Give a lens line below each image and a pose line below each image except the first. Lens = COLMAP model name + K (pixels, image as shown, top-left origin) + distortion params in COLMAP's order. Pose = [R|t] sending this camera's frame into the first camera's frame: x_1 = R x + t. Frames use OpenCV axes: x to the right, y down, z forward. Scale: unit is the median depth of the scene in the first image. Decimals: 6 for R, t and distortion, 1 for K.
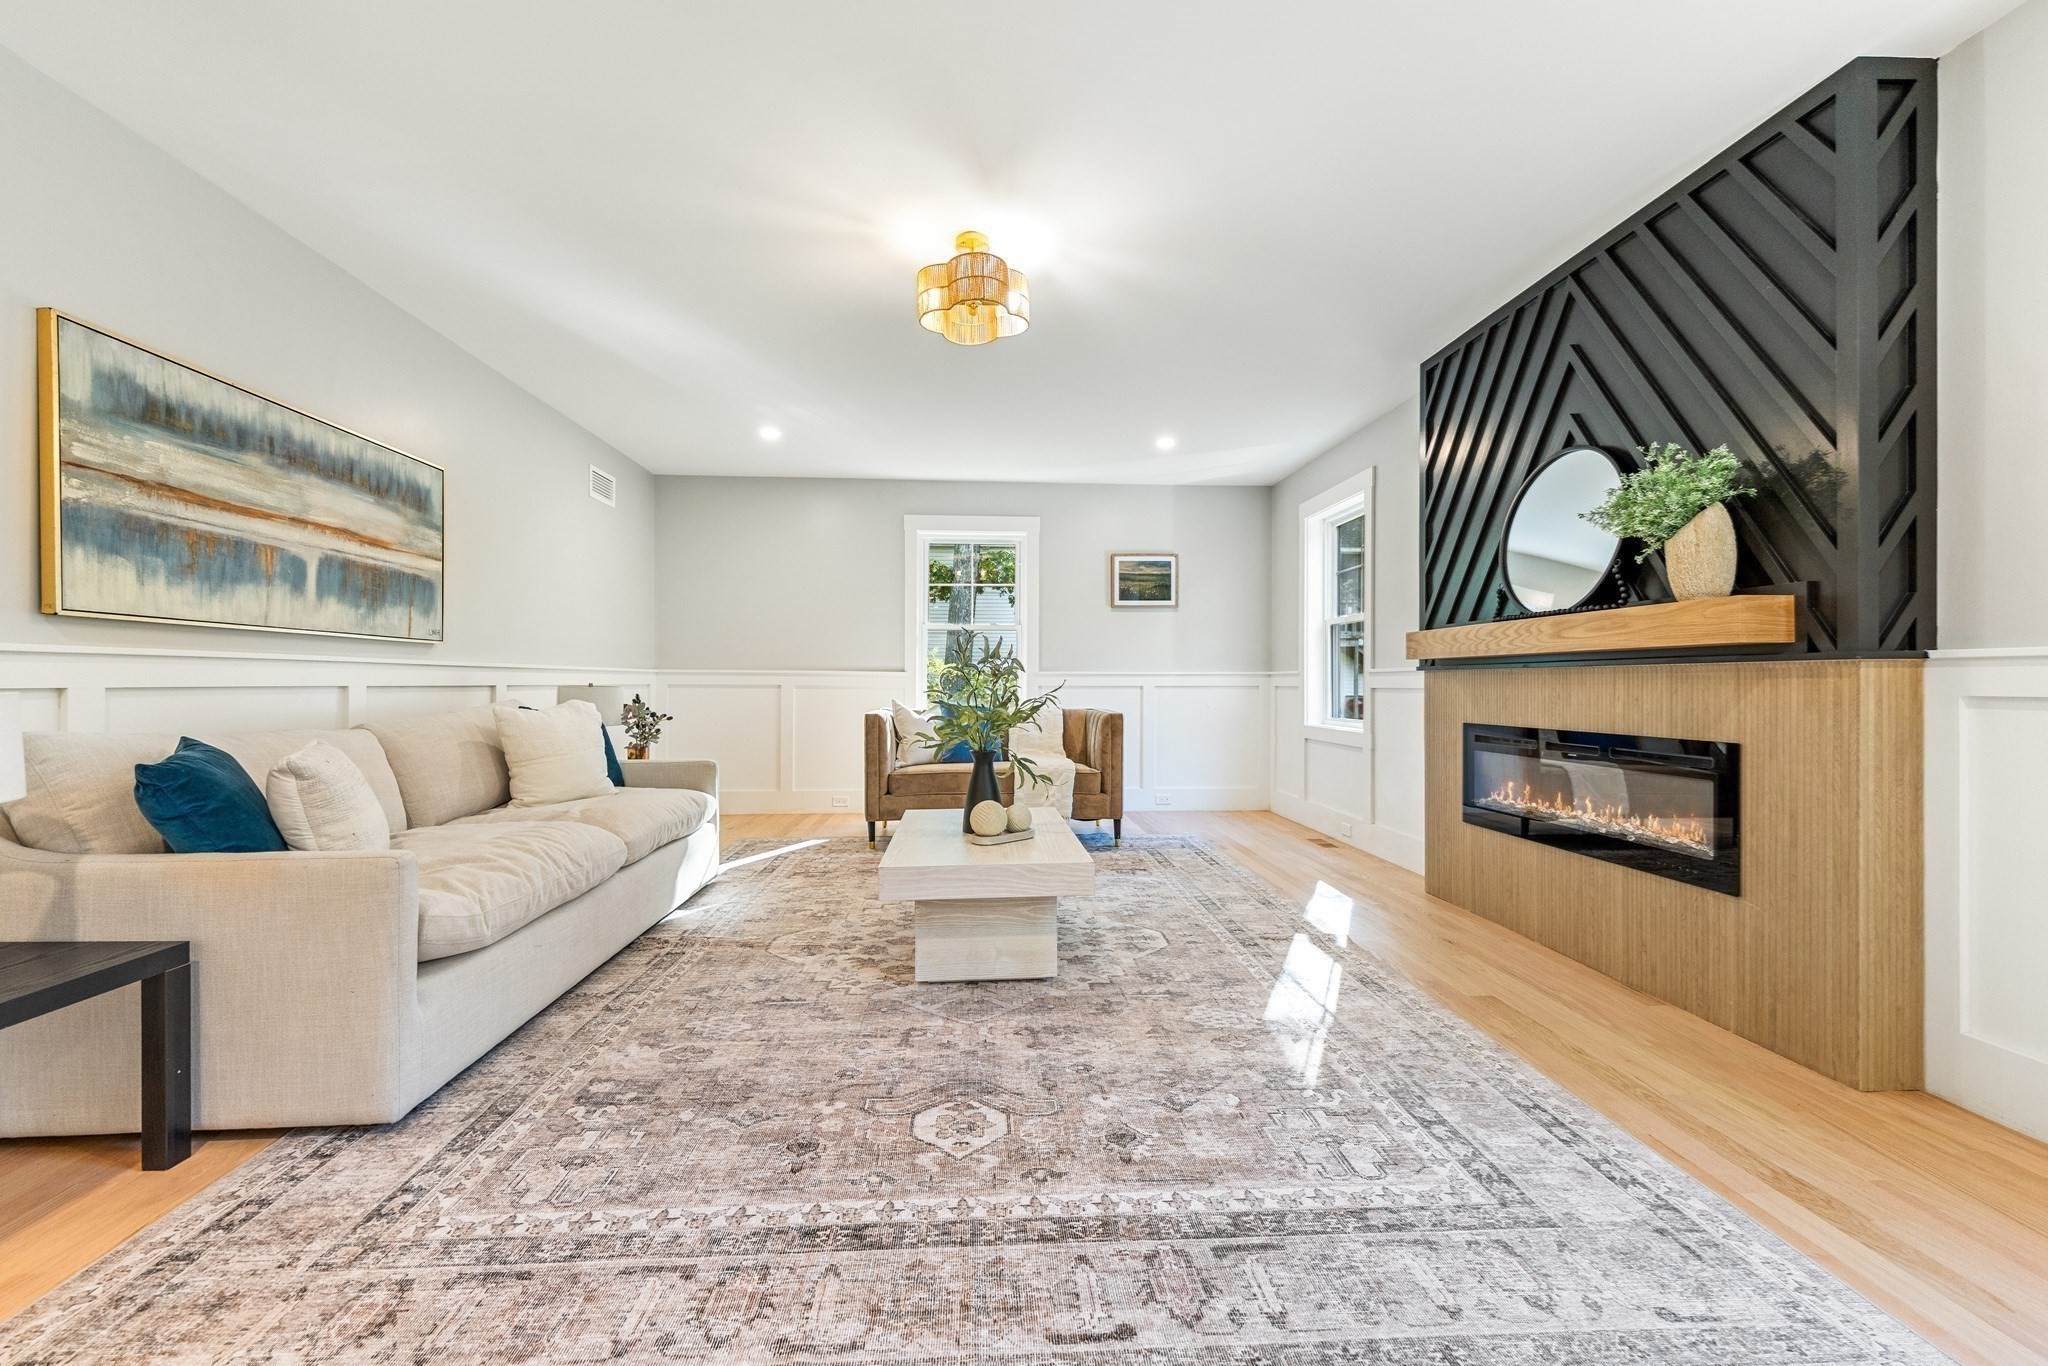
lens RADIAL K [[828.5, 0, 1006.8], [0, 828.5, 680.1], [0, 0, 1]] dist [0.016941, -0.009290]
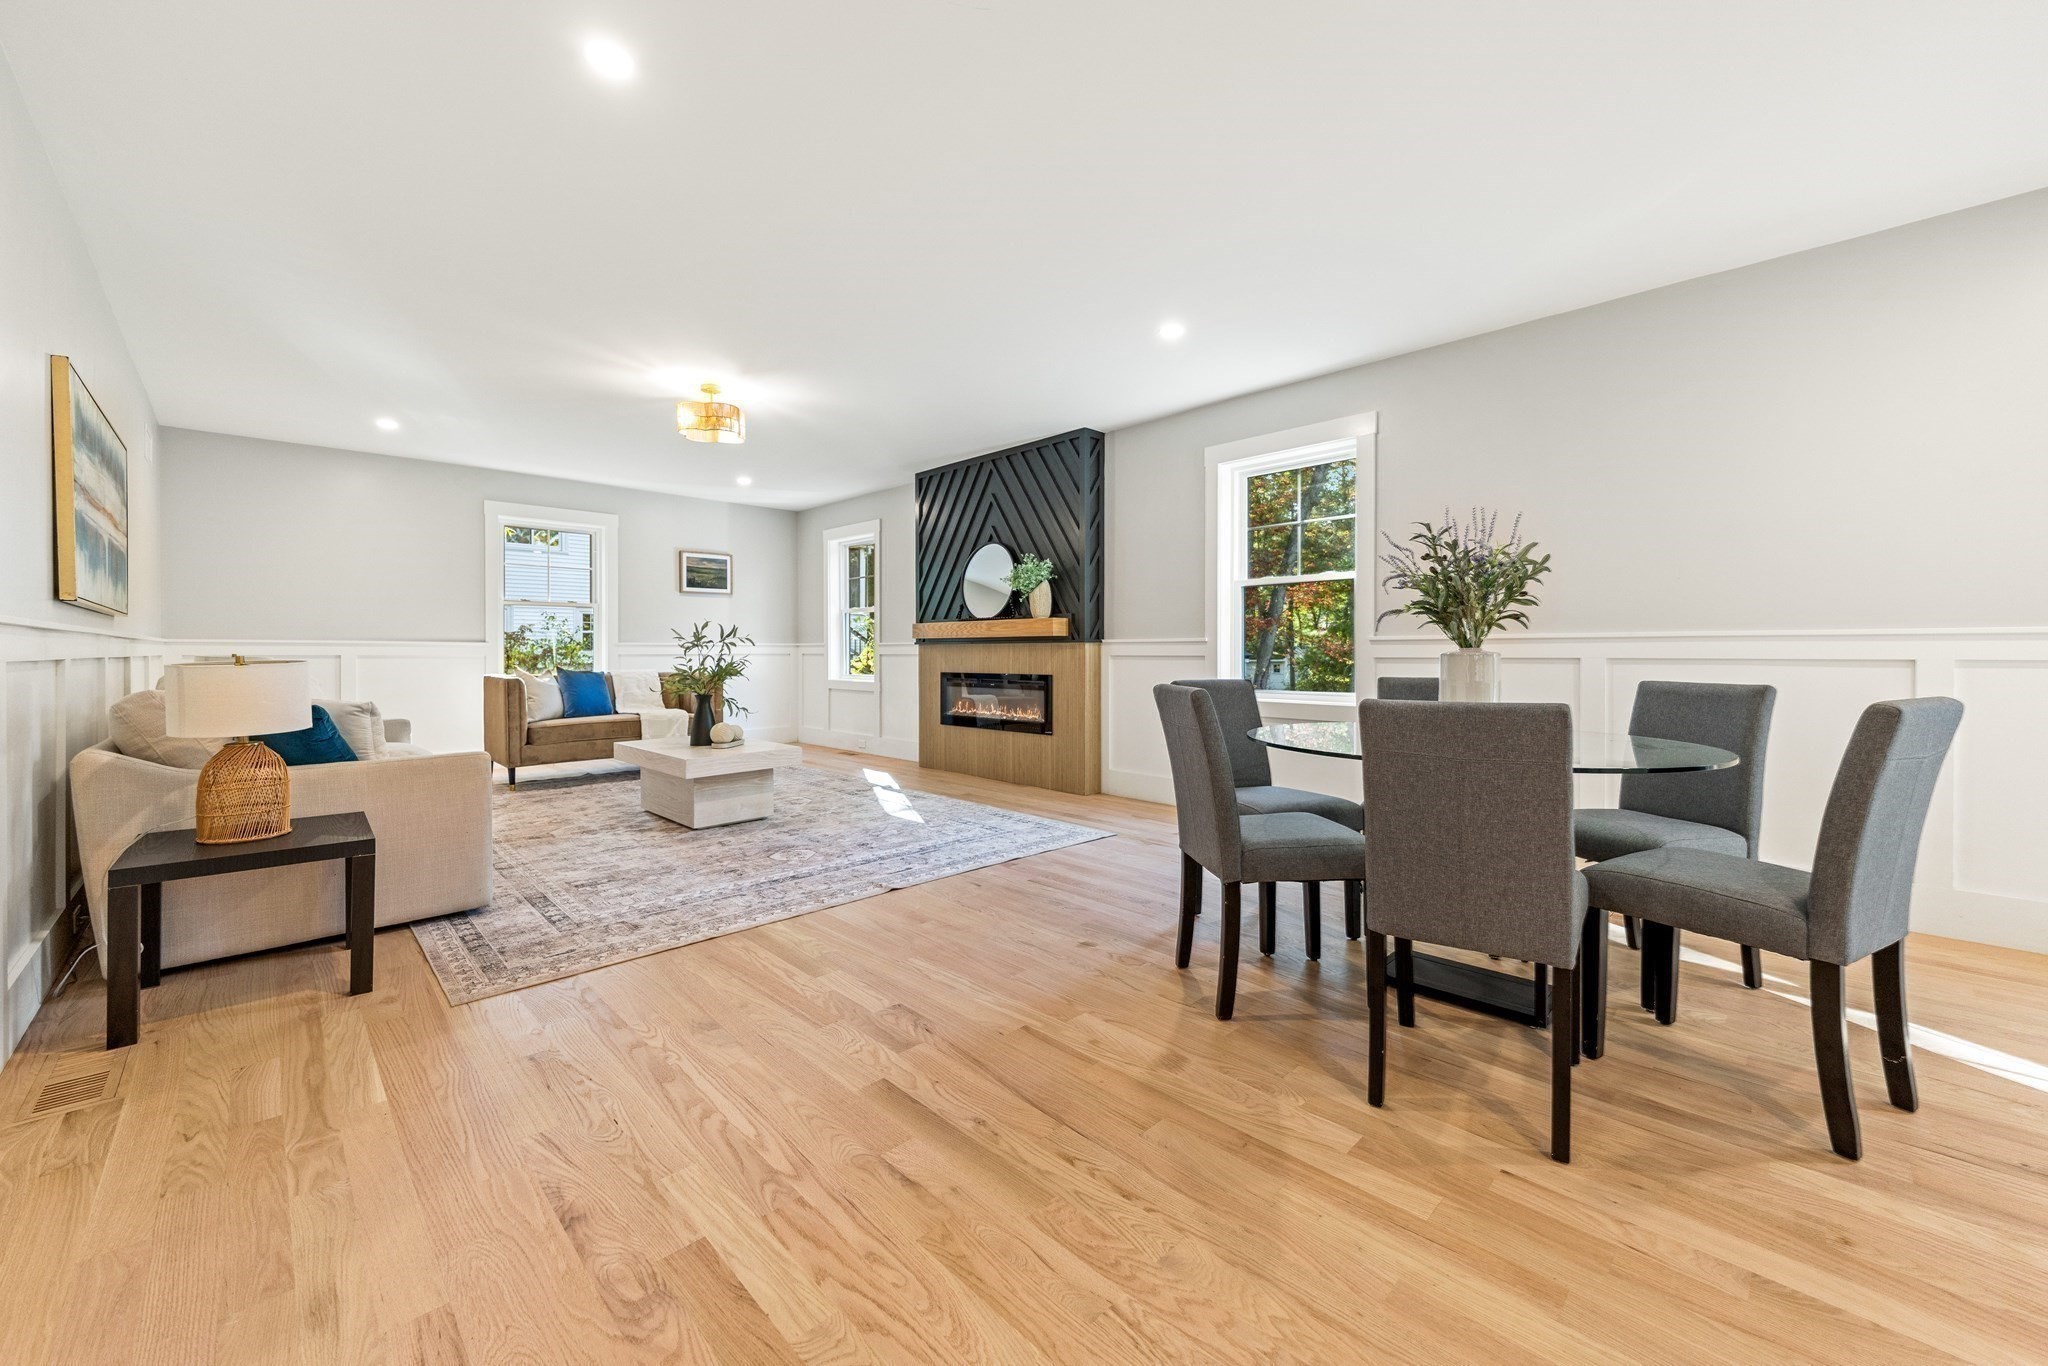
lens RADIAL K [[811.9, 0, 1032.0], [0, 811.9, 646.1], [0, 0, 1]] dist [0.000271, -0.000100]
pose [[0.753017, 0.001137, 0.658000, -0.683189], [0.000177, 0.999998, -0.001930, -0.006991], [-0.658001, 0.001570, 0.753016, -0.705451]]
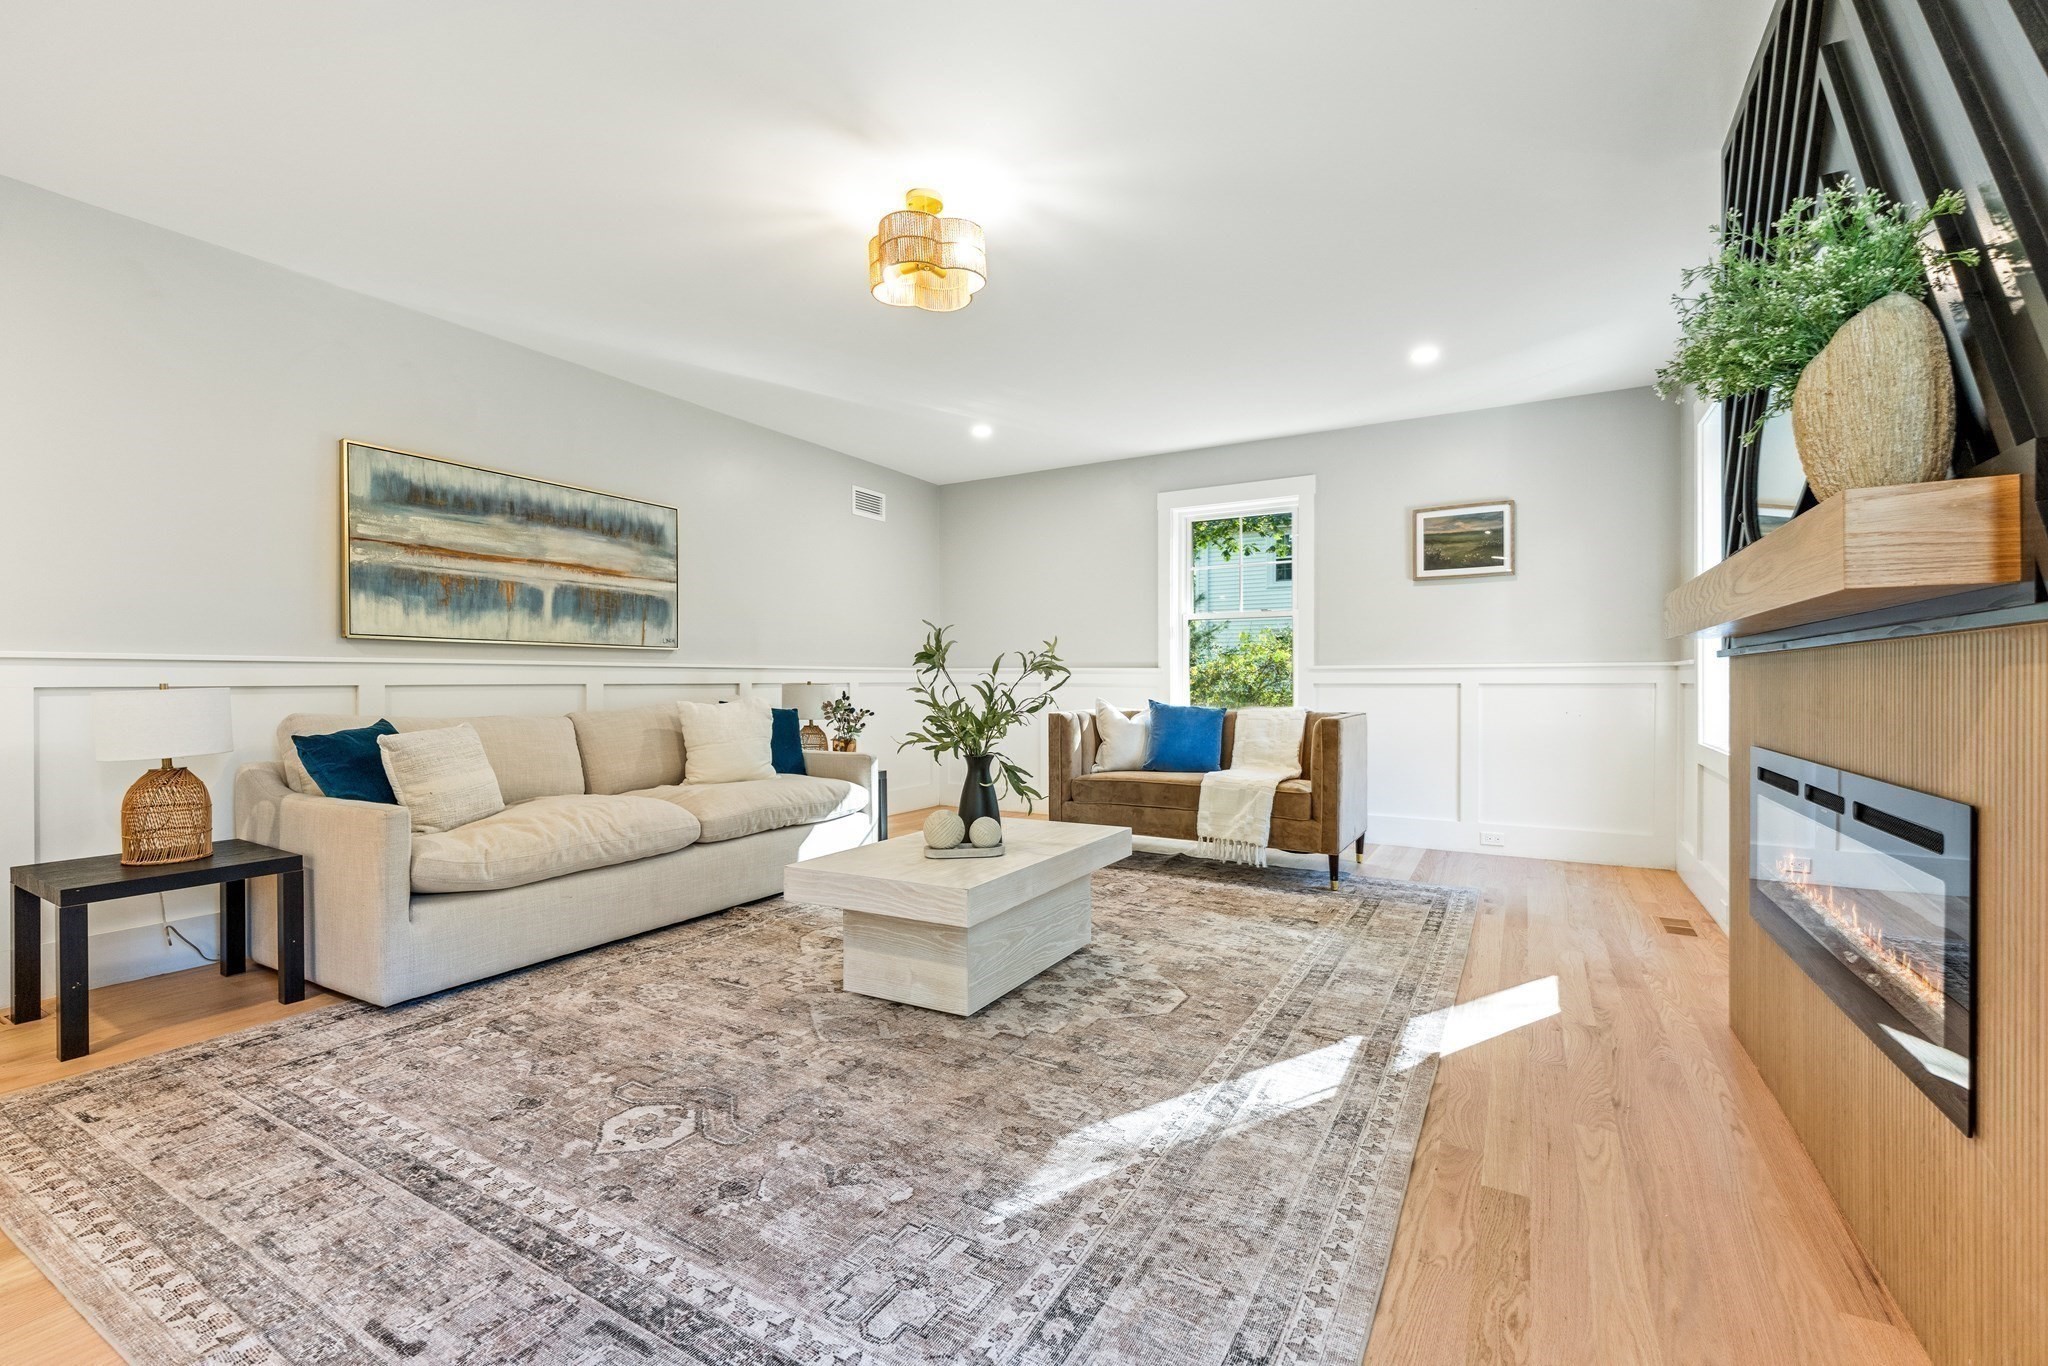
lens RADIAL K [[876.7, 0, 980.4], [0, 876.7, 682.7], [0, 0, 1]] dist [0.018343, -0.011299]
pose [[0.827942, -0.001891, -0.560810, 0.593694], [0.004785, 0.999982, 0.003693, 0.003340], [0.560793, -0.005741, 0.827936, 0.246461]]
